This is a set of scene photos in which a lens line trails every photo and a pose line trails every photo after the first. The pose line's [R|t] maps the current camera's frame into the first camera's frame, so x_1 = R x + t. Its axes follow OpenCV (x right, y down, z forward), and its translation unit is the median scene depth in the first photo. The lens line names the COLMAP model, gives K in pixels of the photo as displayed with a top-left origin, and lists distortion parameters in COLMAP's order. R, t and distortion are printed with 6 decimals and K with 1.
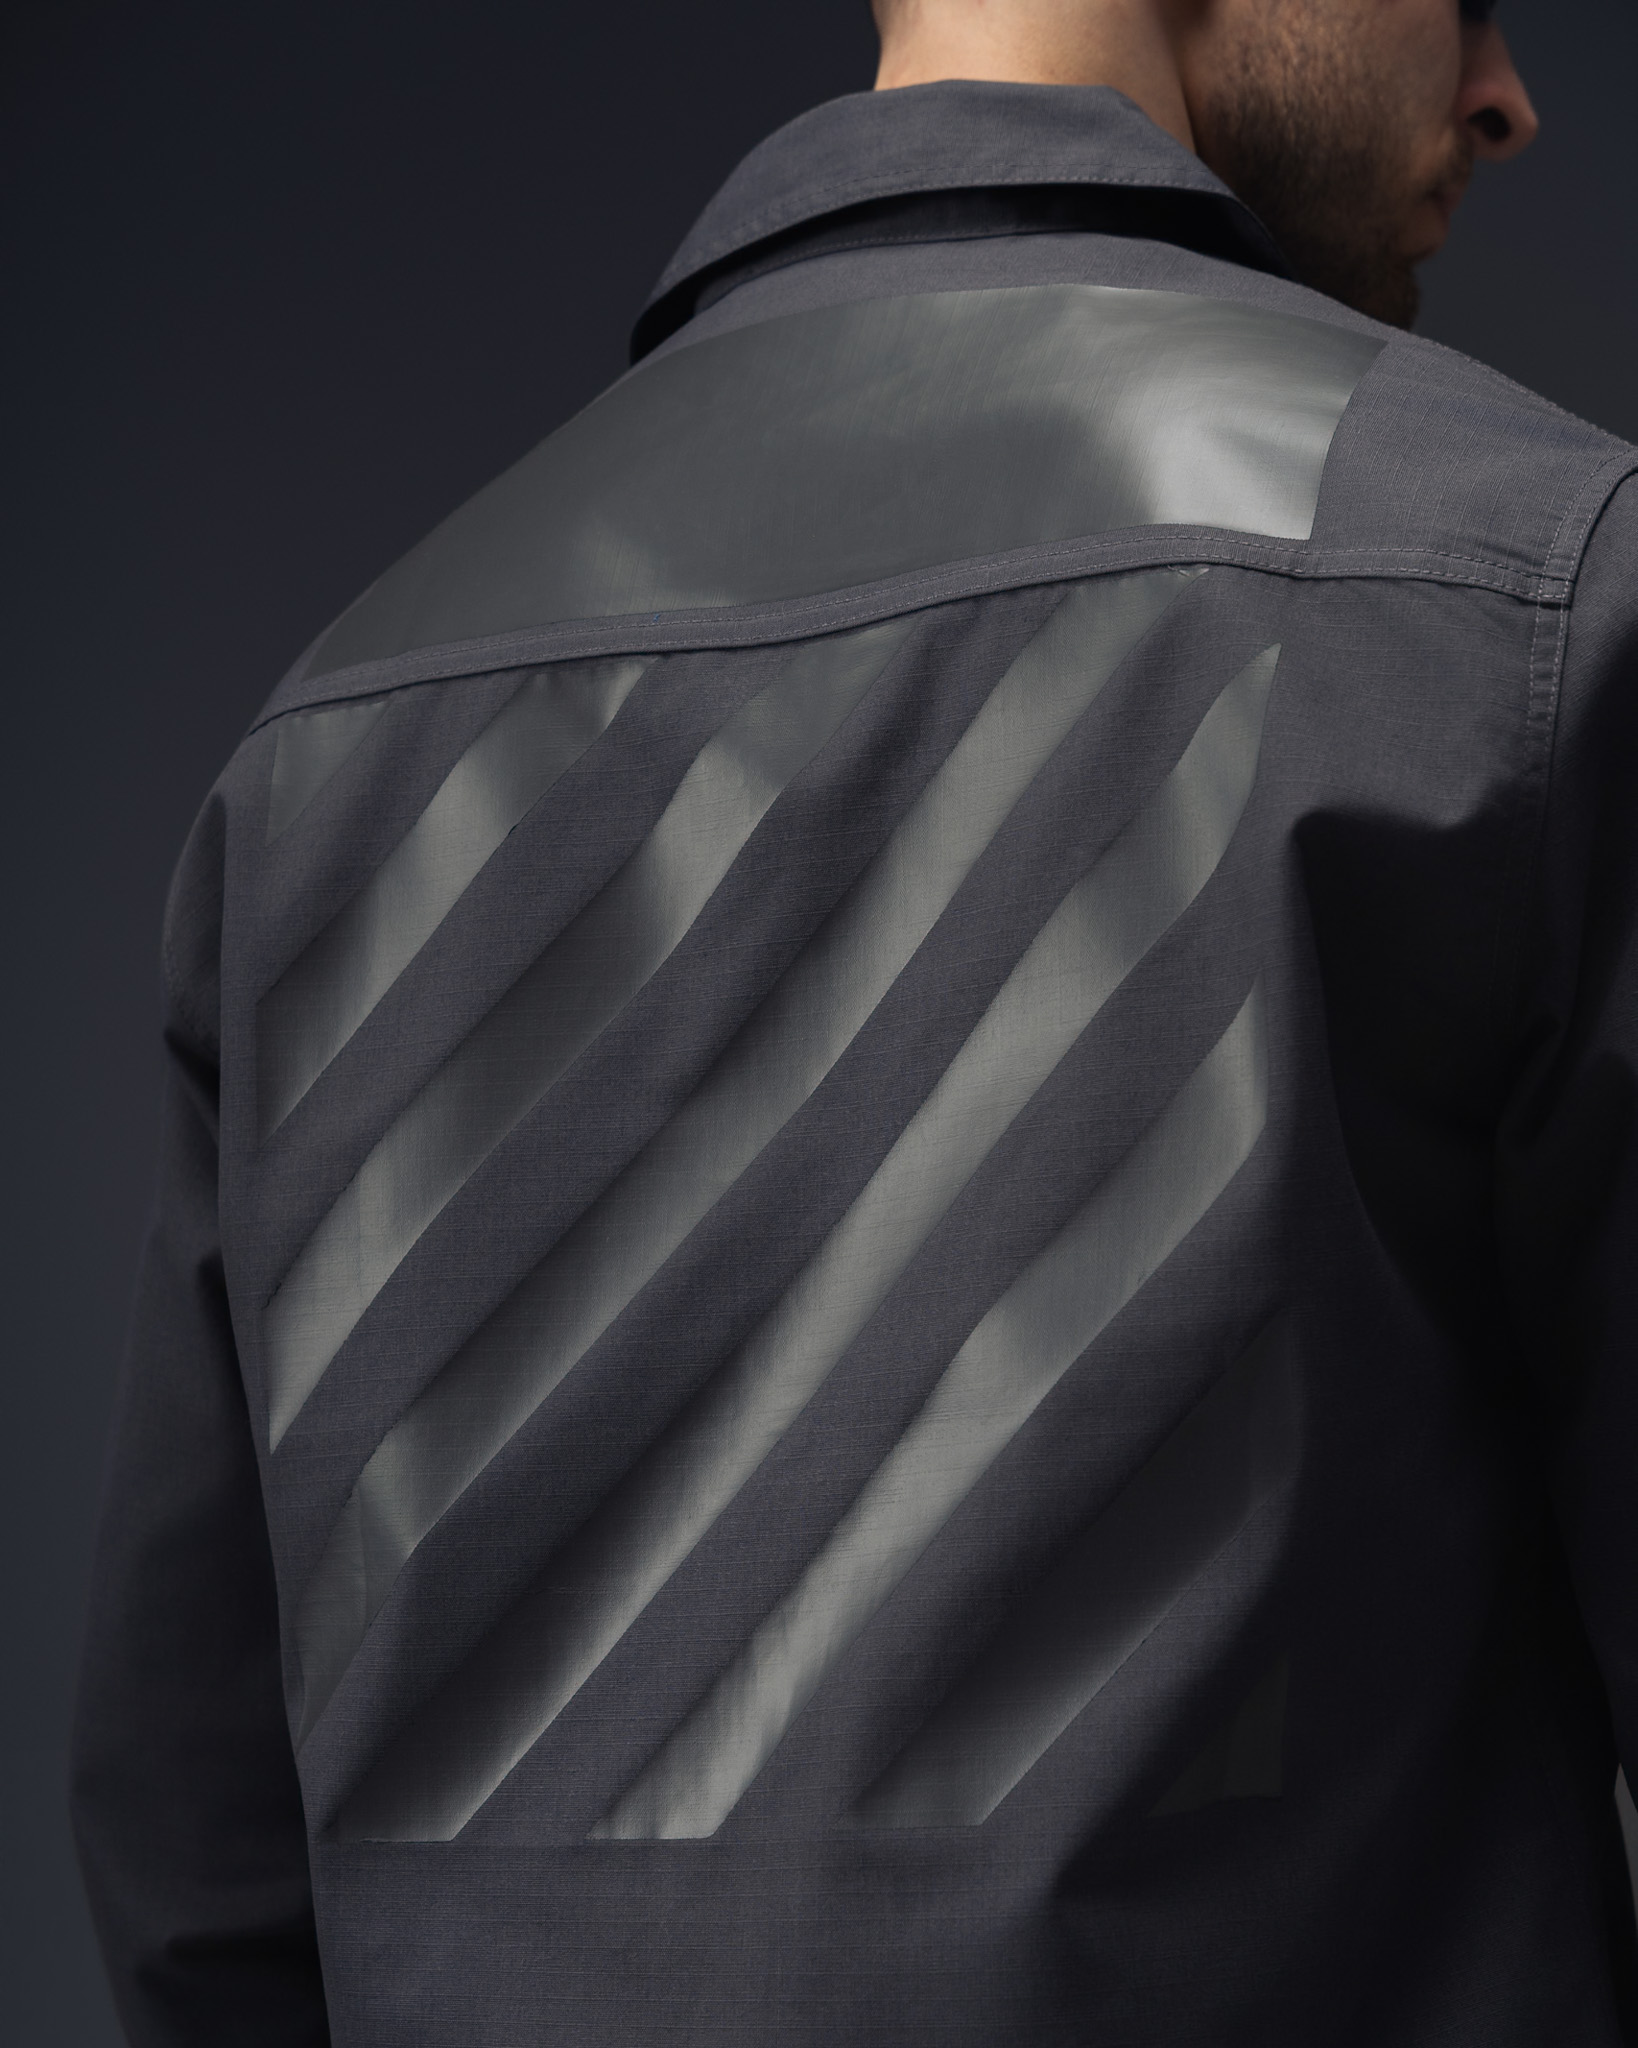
lens RADIAL K [[5054.1, 0, 819.0], [0, 5054.1, 1024.0], [0, 0, 1]] dist [0.009875, 0.470600]
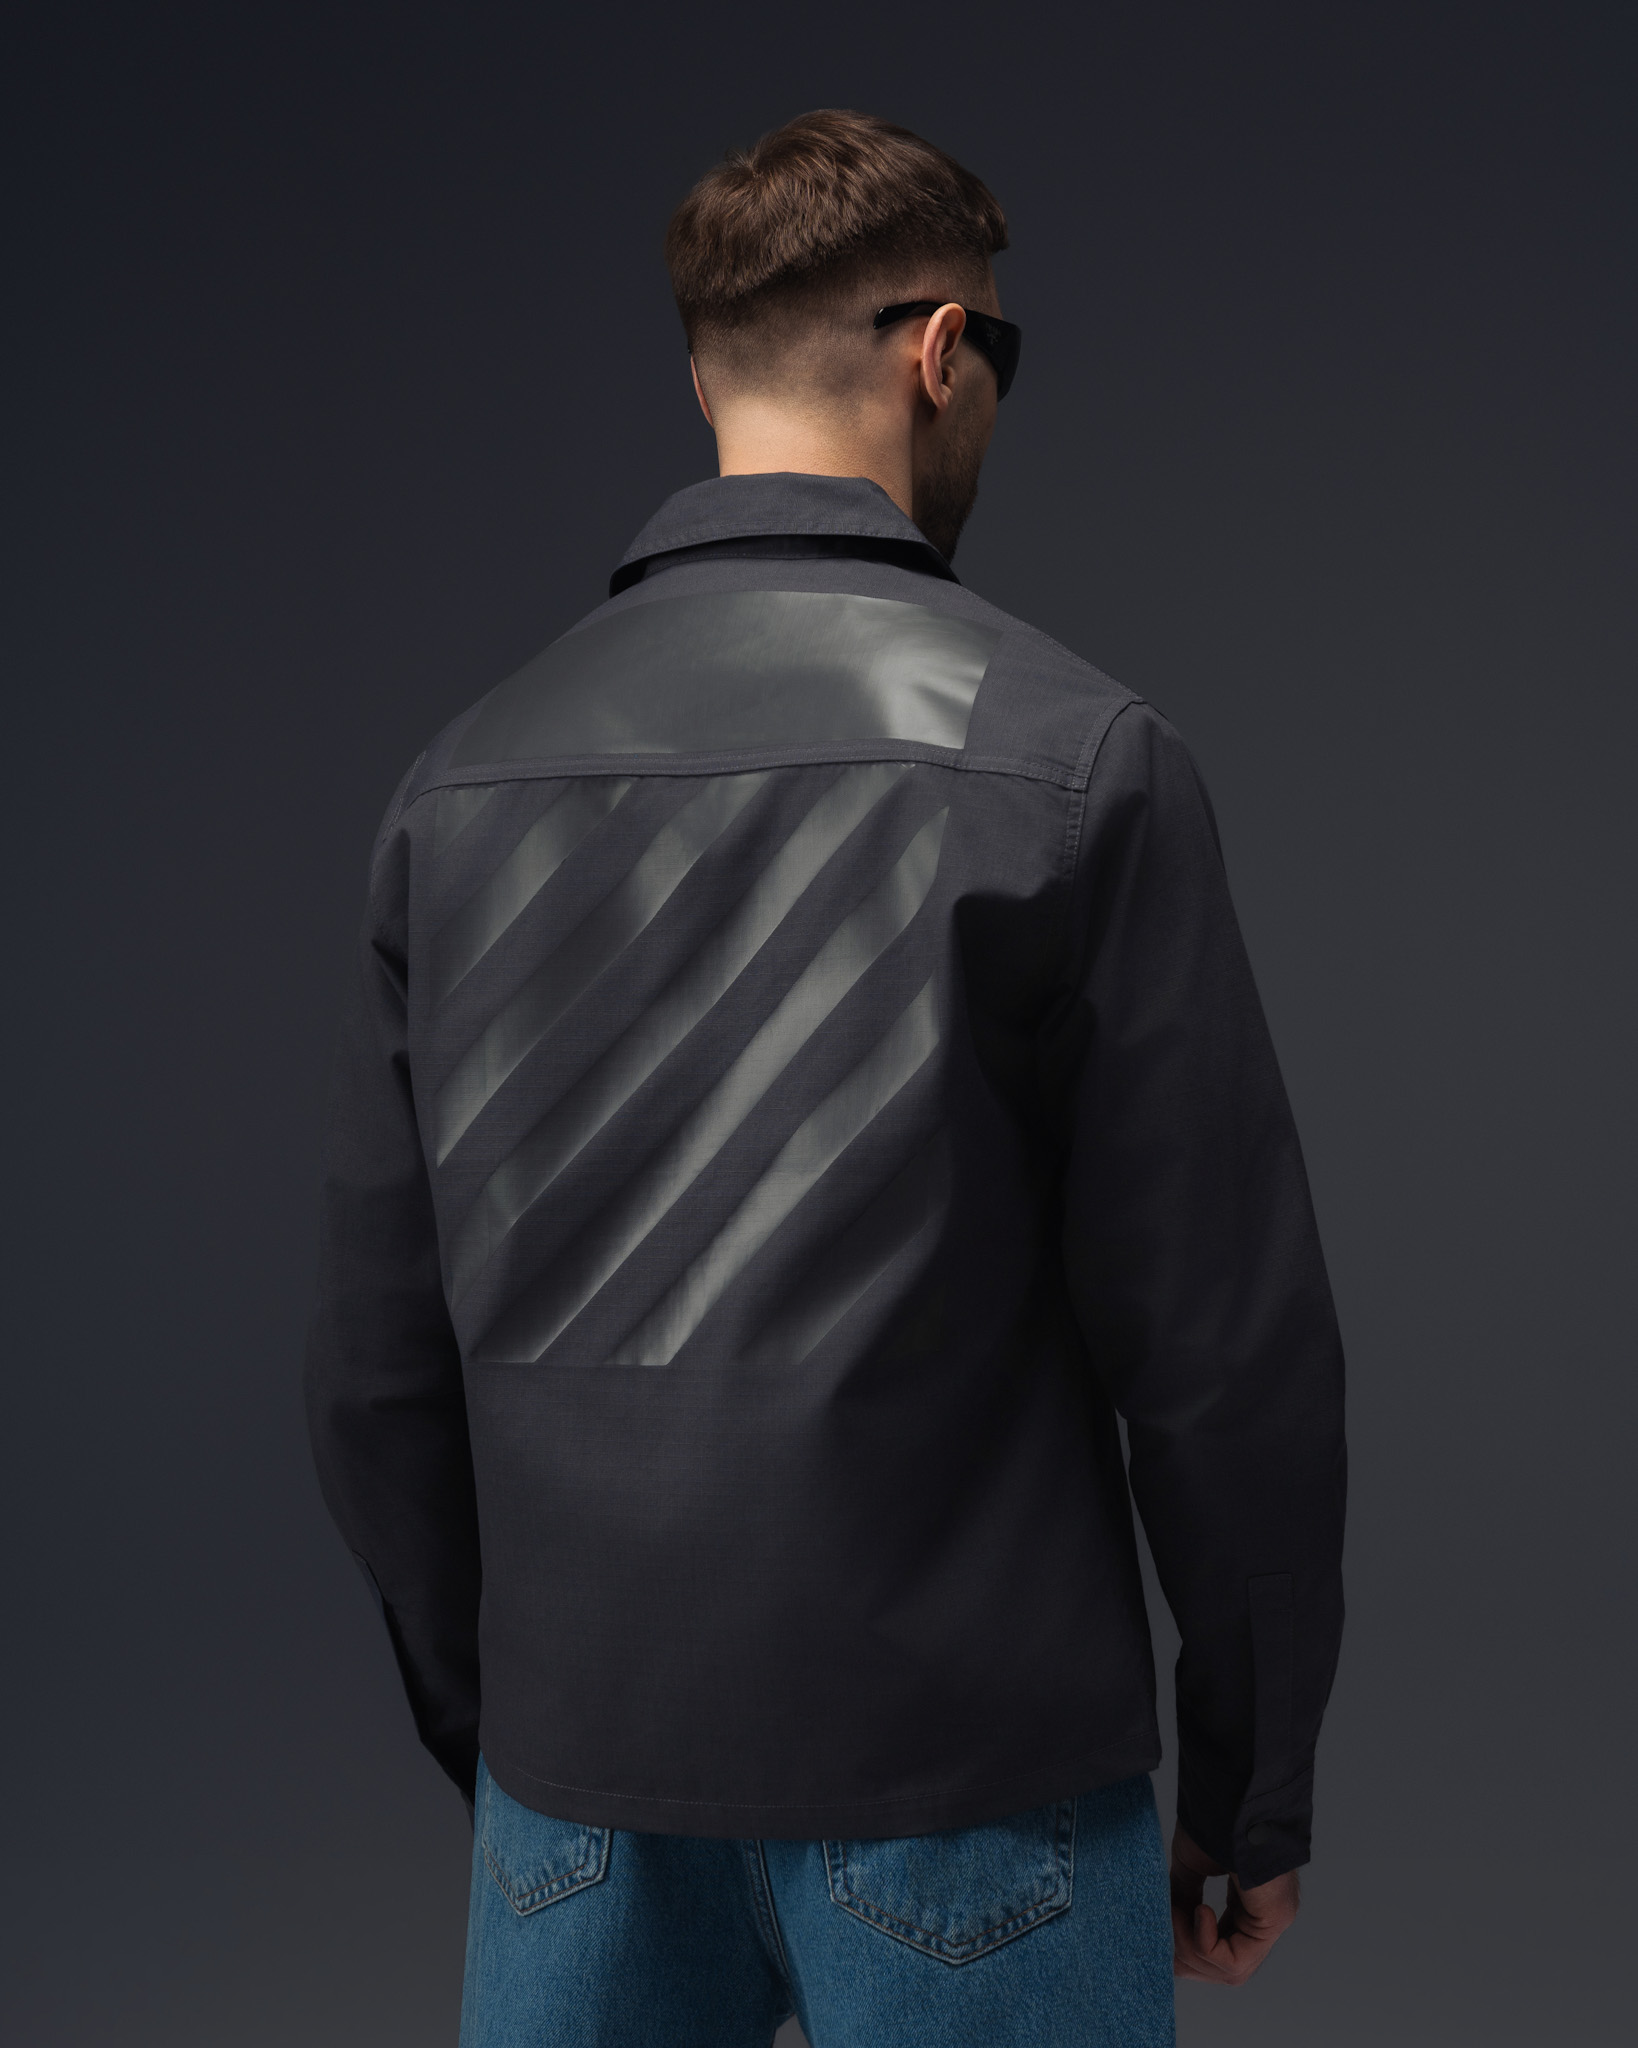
lens RADIAL K [[3507.0, 0, 819.0], [0, 3507.0, 1024.0], [0, 0, 1]] dist [0.003982, -0.002775]
pose [[0.997919, 0.011621, 0.063420, -0.050110], [-0.017475, 0.995555, 0.092542, -0.111613], [-0.062063, -0.093457, 0.993687, -0.418998]]
